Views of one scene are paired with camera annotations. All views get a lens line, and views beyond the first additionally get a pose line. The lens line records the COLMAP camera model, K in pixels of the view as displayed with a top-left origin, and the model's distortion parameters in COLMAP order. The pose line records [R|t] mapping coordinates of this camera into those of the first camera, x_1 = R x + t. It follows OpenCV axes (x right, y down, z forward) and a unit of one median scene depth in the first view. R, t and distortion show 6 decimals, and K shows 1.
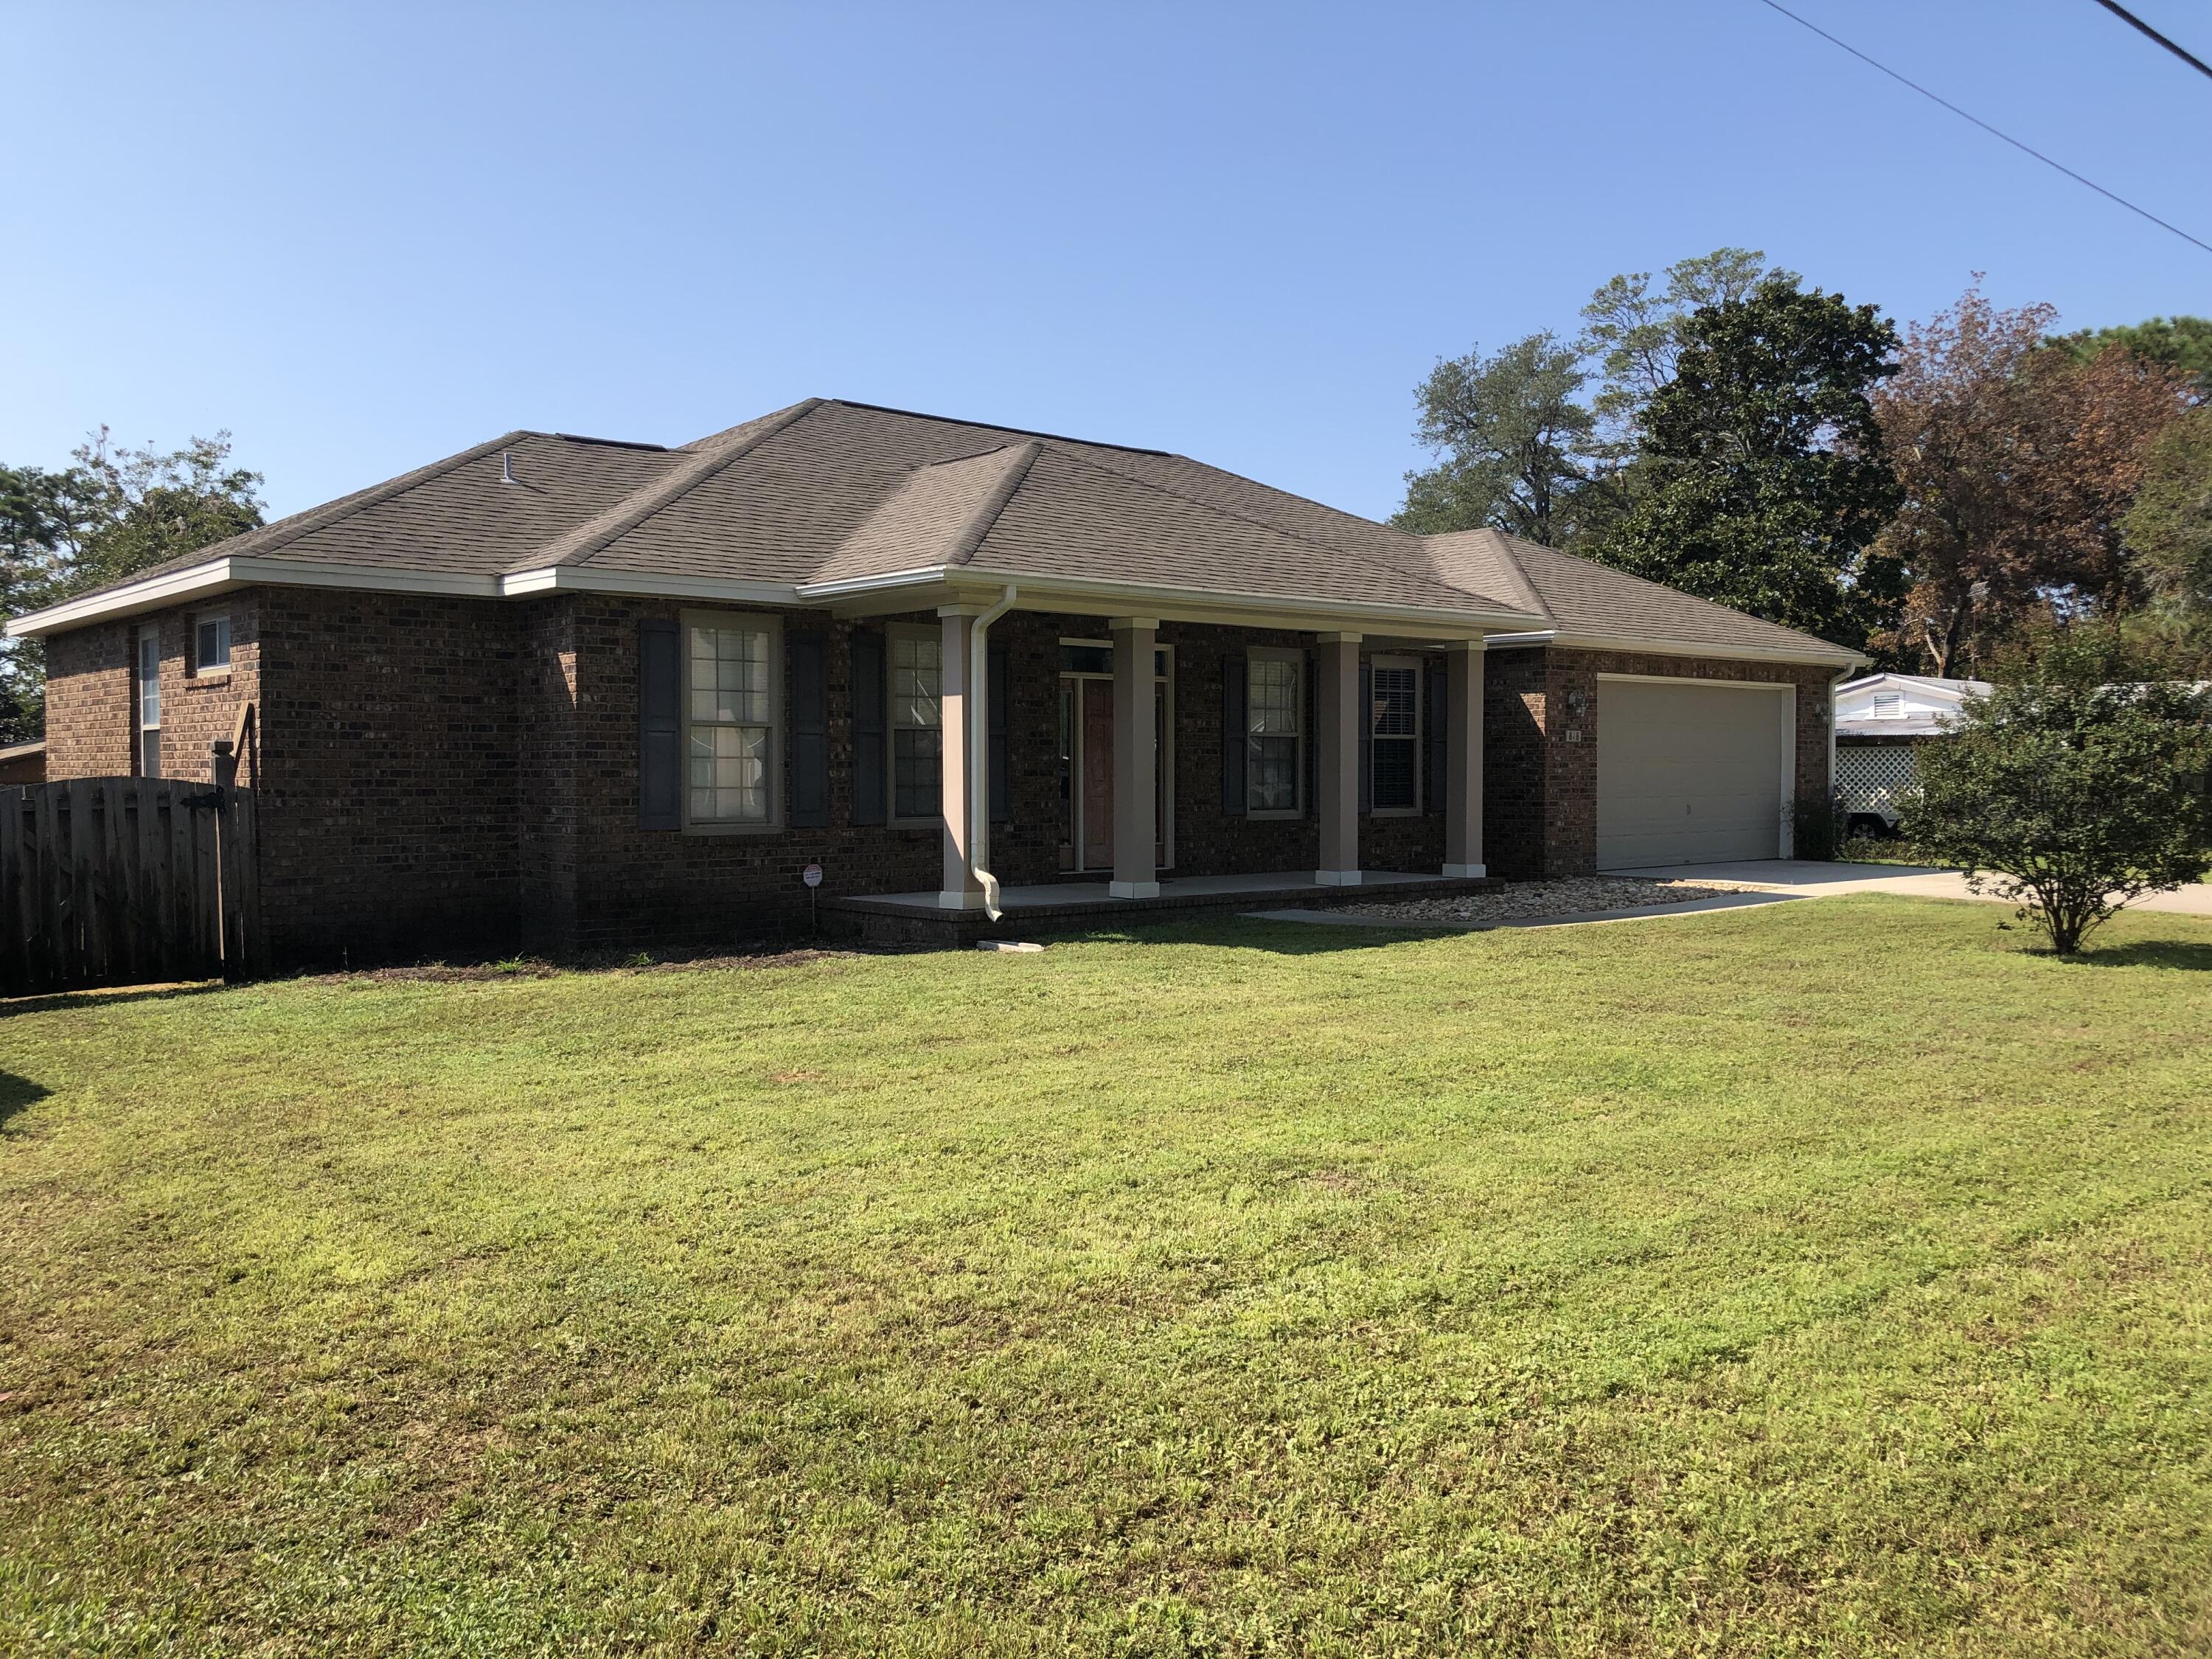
lens RADIAL K [[1817.2, 0, 1106.0], [0, 1817.2, 829.5], [0, 0, 1]] dist [0.001953, 0.000045]
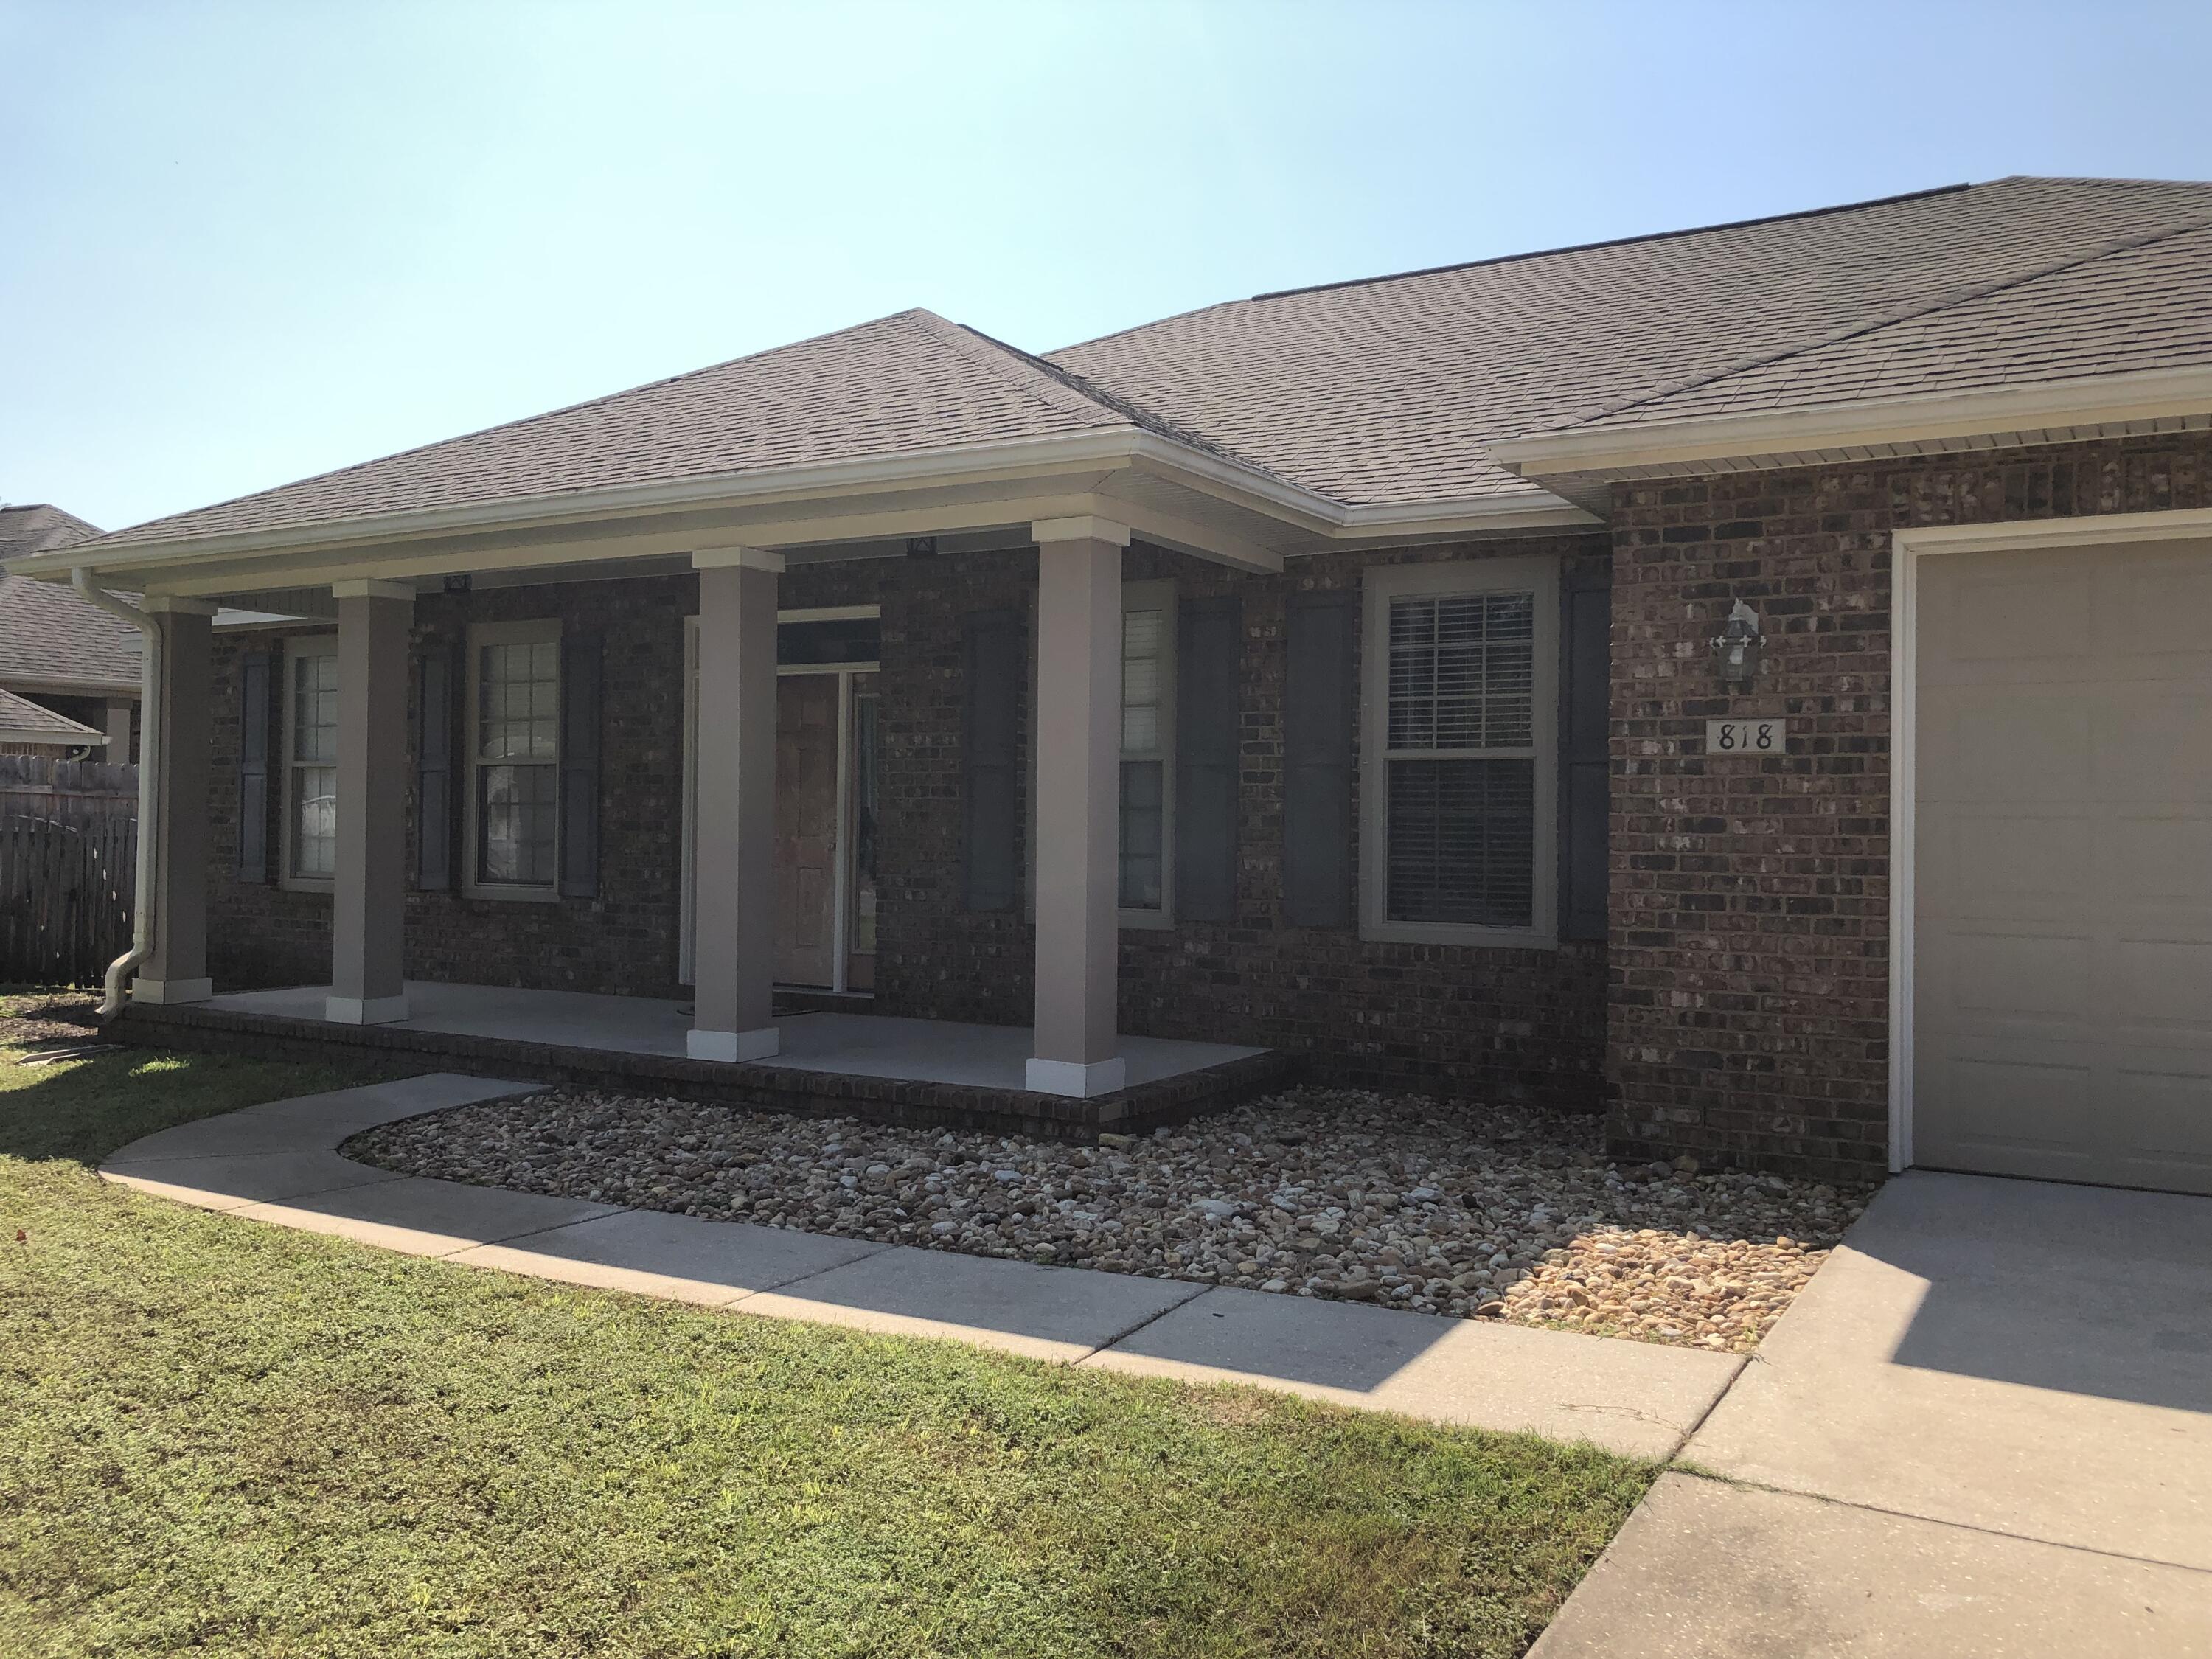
lens RADIAL K [[1835.3, 0, 1106.0], [0, 1835.3, 829.5], [0, 0, 1]] dist [-0.061975, -0.000992]
pose [[0.317384, 0.013822, -0.948196, 0.595836], [-0.037344, 0.999300, 0.002067, -0.035214], [0.947561, 0.034754, 0.317679, 0.885550]]
